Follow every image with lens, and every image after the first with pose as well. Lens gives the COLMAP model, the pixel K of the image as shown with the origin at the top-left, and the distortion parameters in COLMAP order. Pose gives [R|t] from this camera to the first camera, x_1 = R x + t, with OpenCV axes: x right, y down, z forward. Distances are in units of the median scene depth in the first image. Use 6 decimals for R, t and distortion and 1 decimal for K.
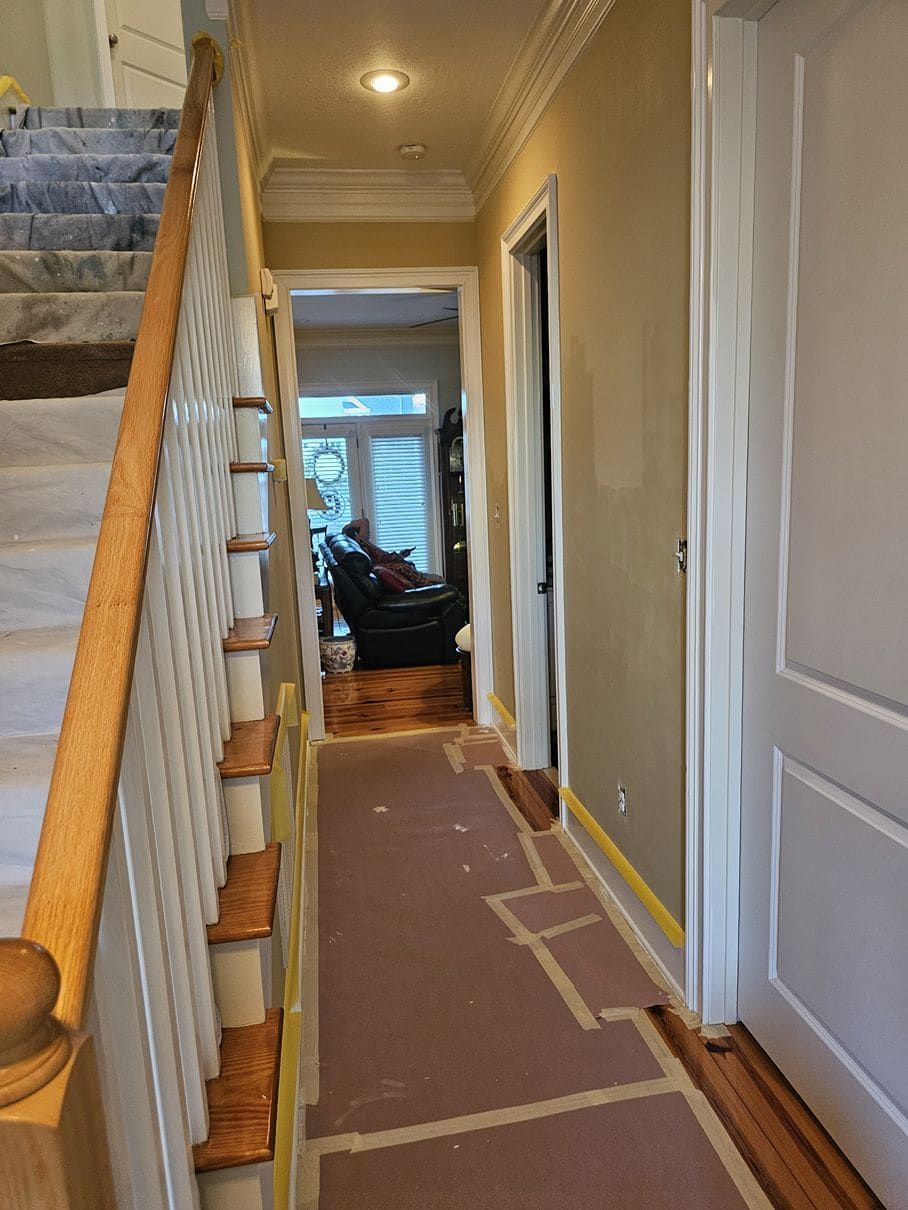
lens RADIAL K [[808.7, 0, 443.4], [0, 808.7, 615.4], [0, 0, 1]] dist [0.062277, -0.053809]
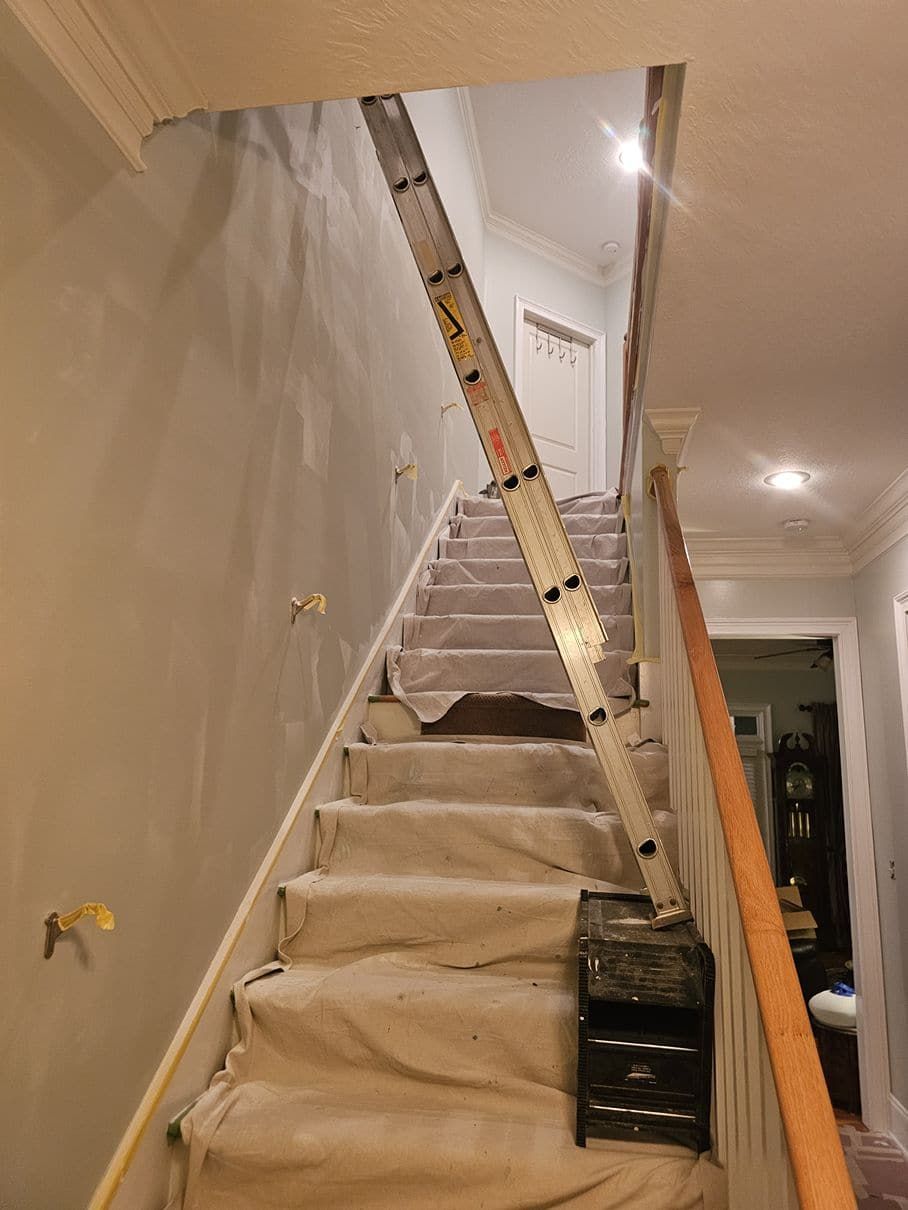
lens RADIAL K [[808.7, 0, 463.4], [0, 808.7, 600.9], [0, 0, 1]] dist [0.062277, -0.053809]
pose [[0.950542, 0.014283, -0.310267, -0.153001], [-0.127486, 0.928857, -0.347811, -0.033839], [0.283226, 0.370164, 0.884739, -0.087840]]
